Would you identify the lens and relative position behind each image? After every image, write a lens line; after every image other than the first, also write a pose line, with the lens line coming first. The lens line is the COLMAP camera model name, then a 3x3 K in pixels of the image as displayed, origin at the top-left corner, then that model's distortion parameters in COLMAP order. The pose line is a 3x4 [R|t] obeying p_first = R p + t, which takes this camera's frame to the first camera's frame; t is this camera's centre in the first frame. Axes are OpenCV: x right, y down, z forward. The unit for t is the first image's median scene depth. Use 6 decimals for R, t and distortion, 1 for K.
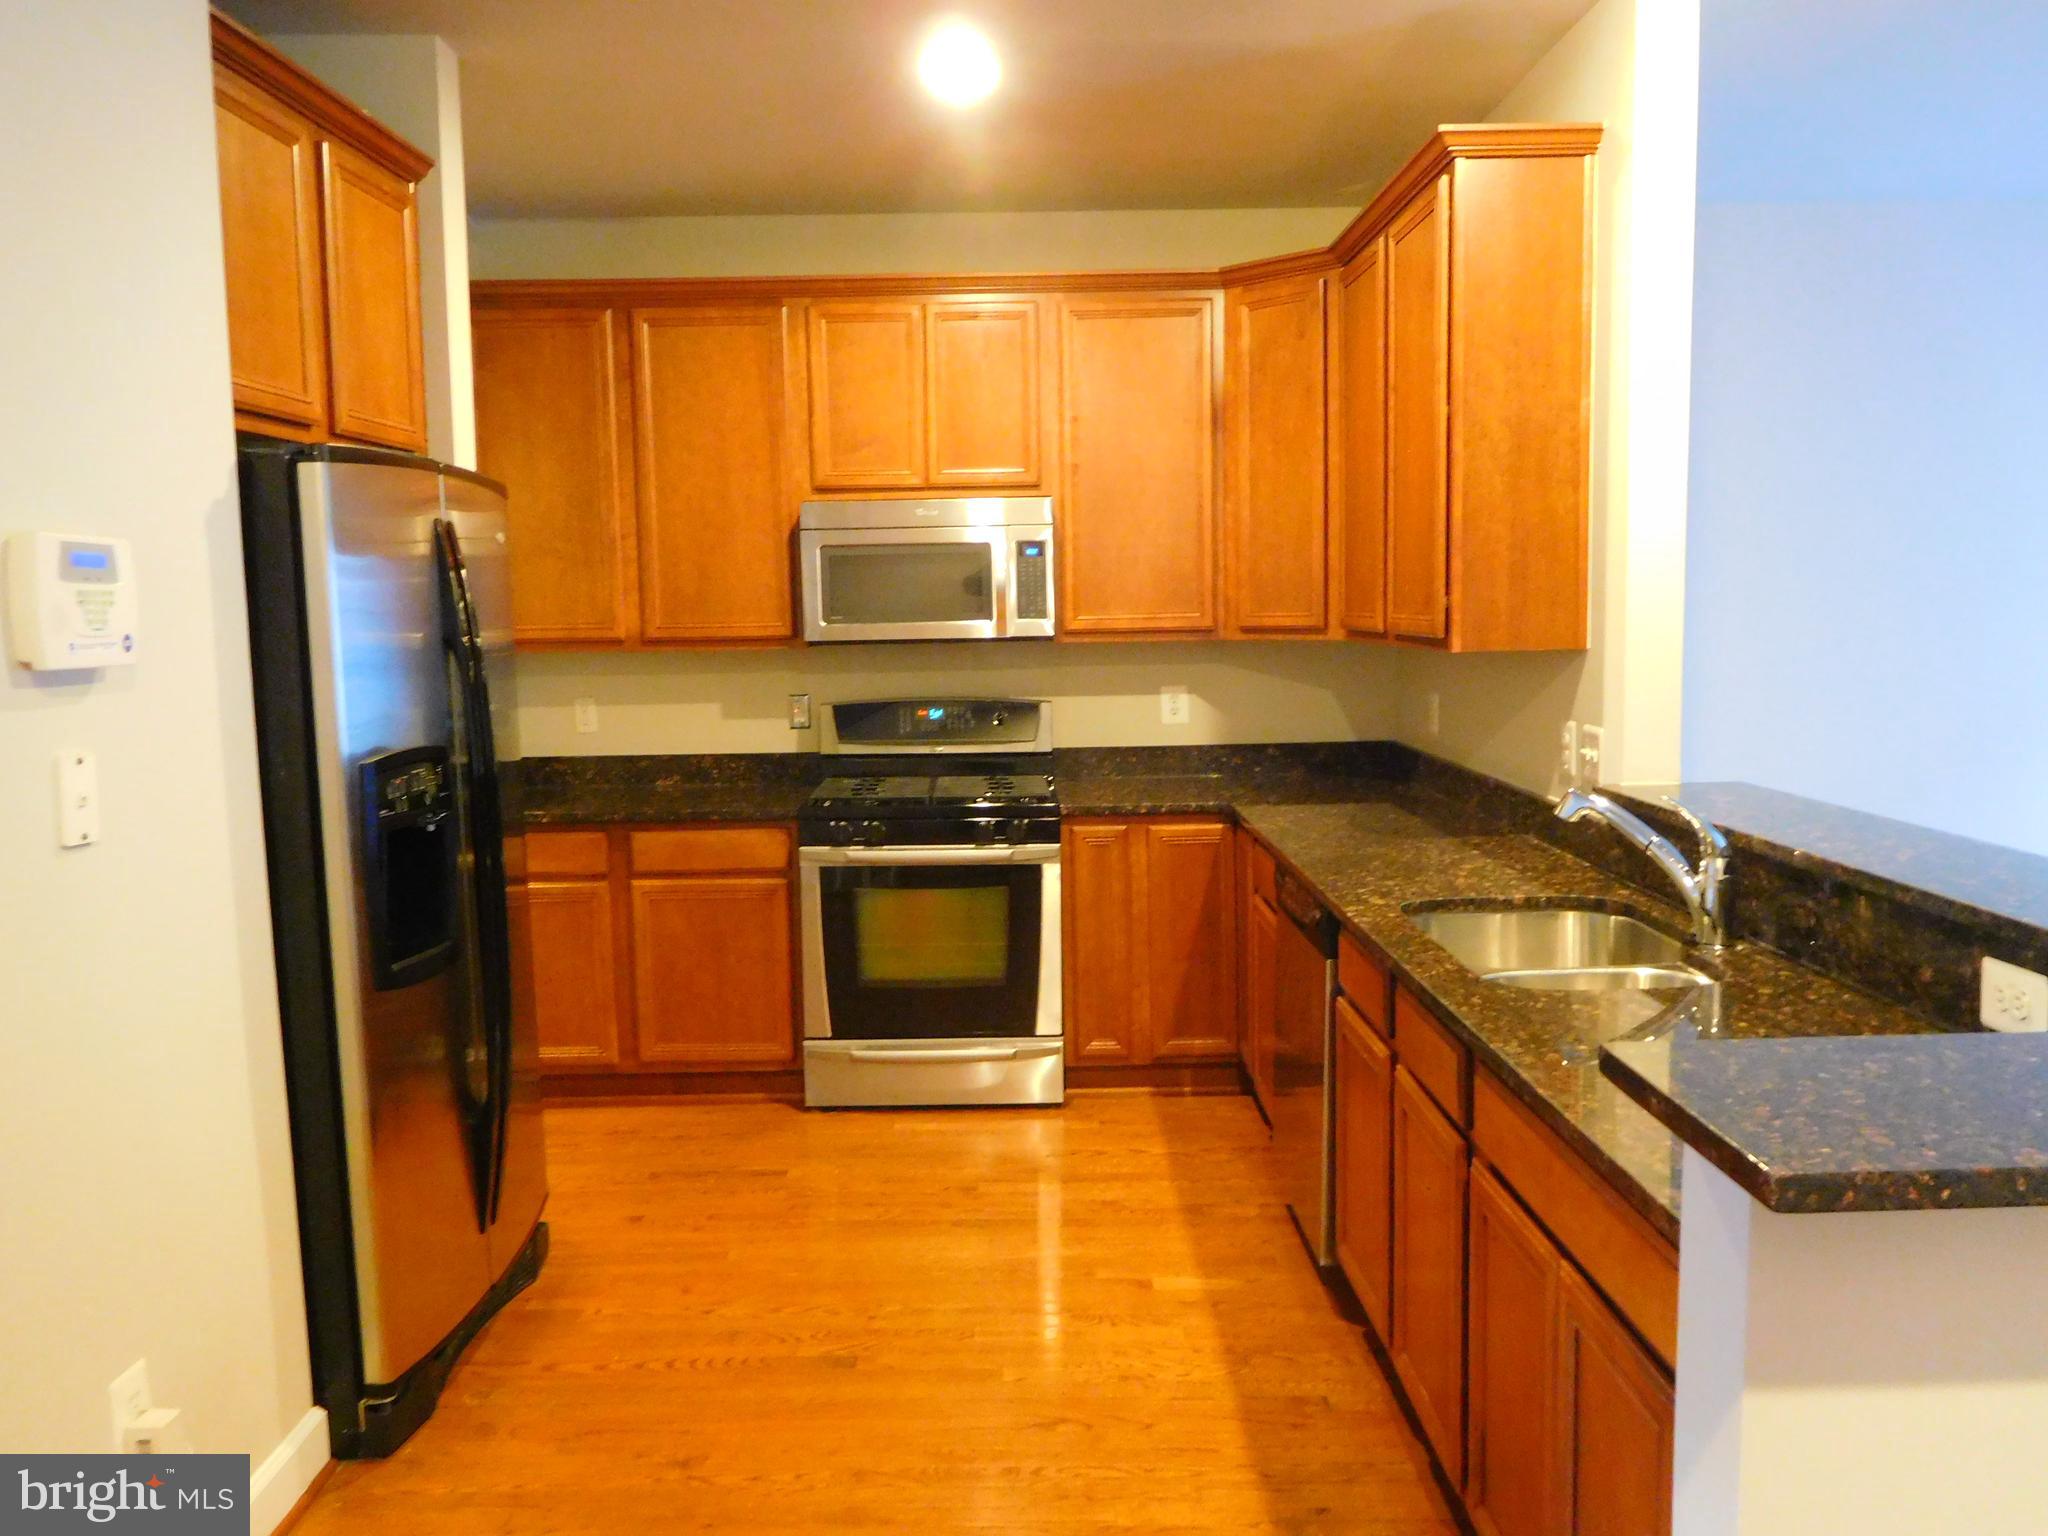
lens RADIAL K [[1525.1, 0, 1024.0], [0, 1525.1, 768.0], [0, 0, 1]] dist [-0.025971, 0.005354]
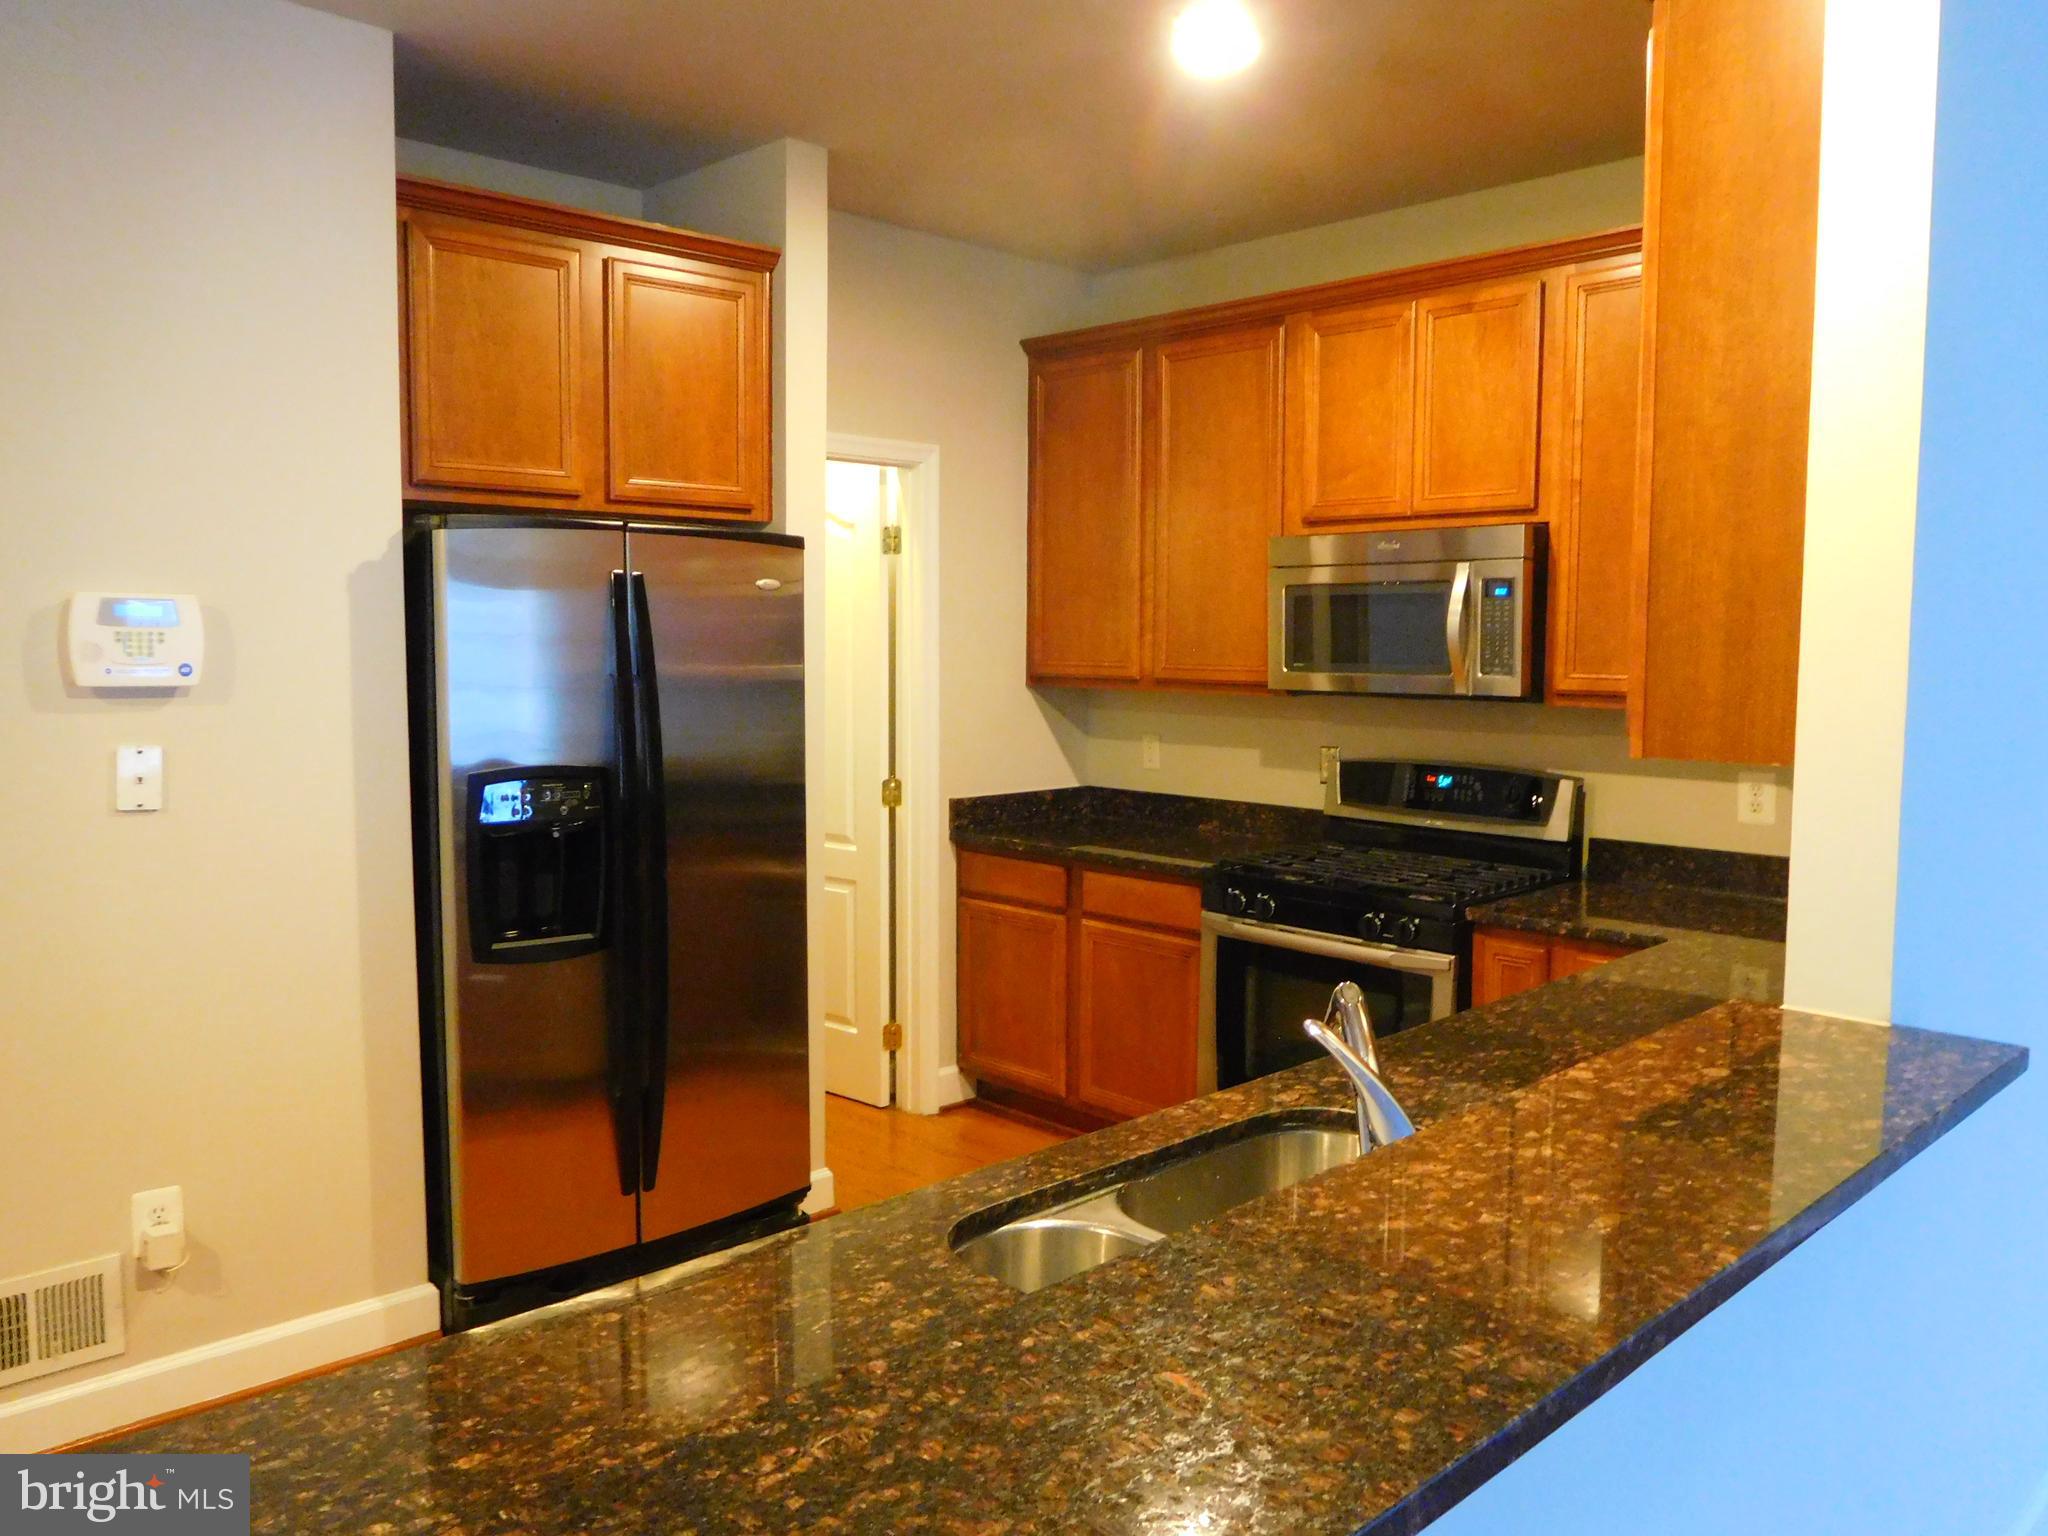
lens RADIAL K [[1525.1, 0, 1024.0], [0, 1525.1, 768.0], [0, 0, 1]] dist [-0.025971, 0.005354]
pose [[0.688388, 0.083438, -0.720528, 0.419093], [-0.095152, 0.995165, 0.024333, -0.044346], [0.719075, 0.051809, 0.692999, 0.264004]]
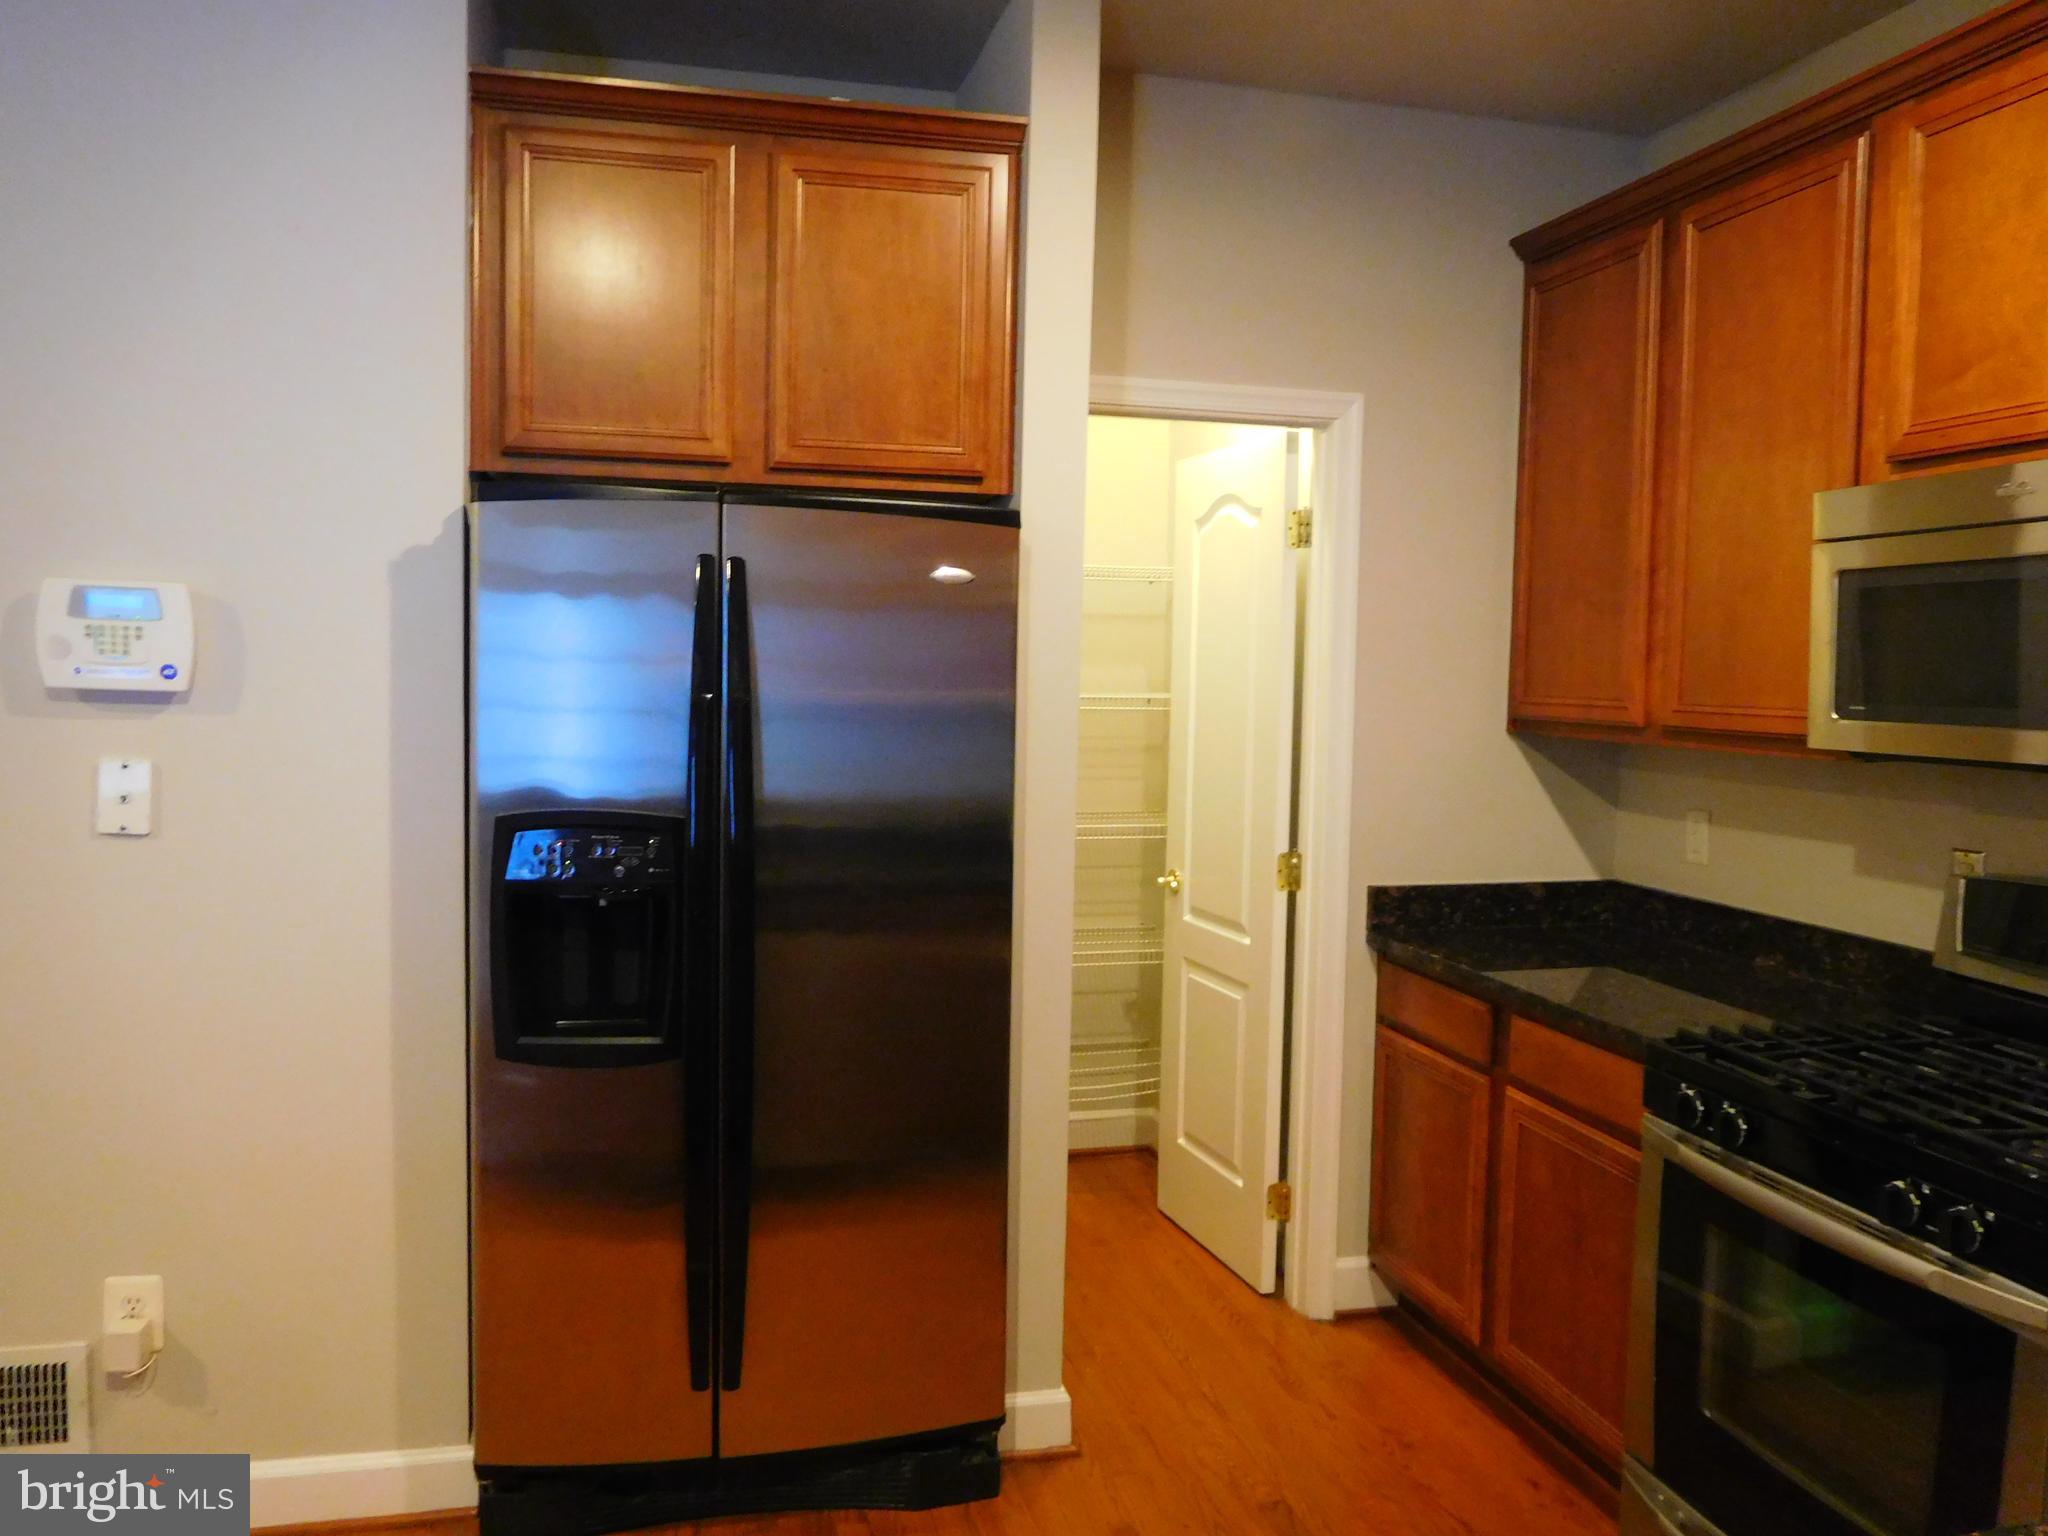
lens RADIAL K [[1525.1, 0, 1024.0], [0, 1525.1, 768.0], [0, 0, 1]] dist [-0.025971, 0.005354]
pose [[0.231172, 0.084507, -0.969236, 0.313262], [-0.127869, 0.990218, 0.055839, -0.070620], [0.964474, 0.111027, 0.239716, 0.606135]]
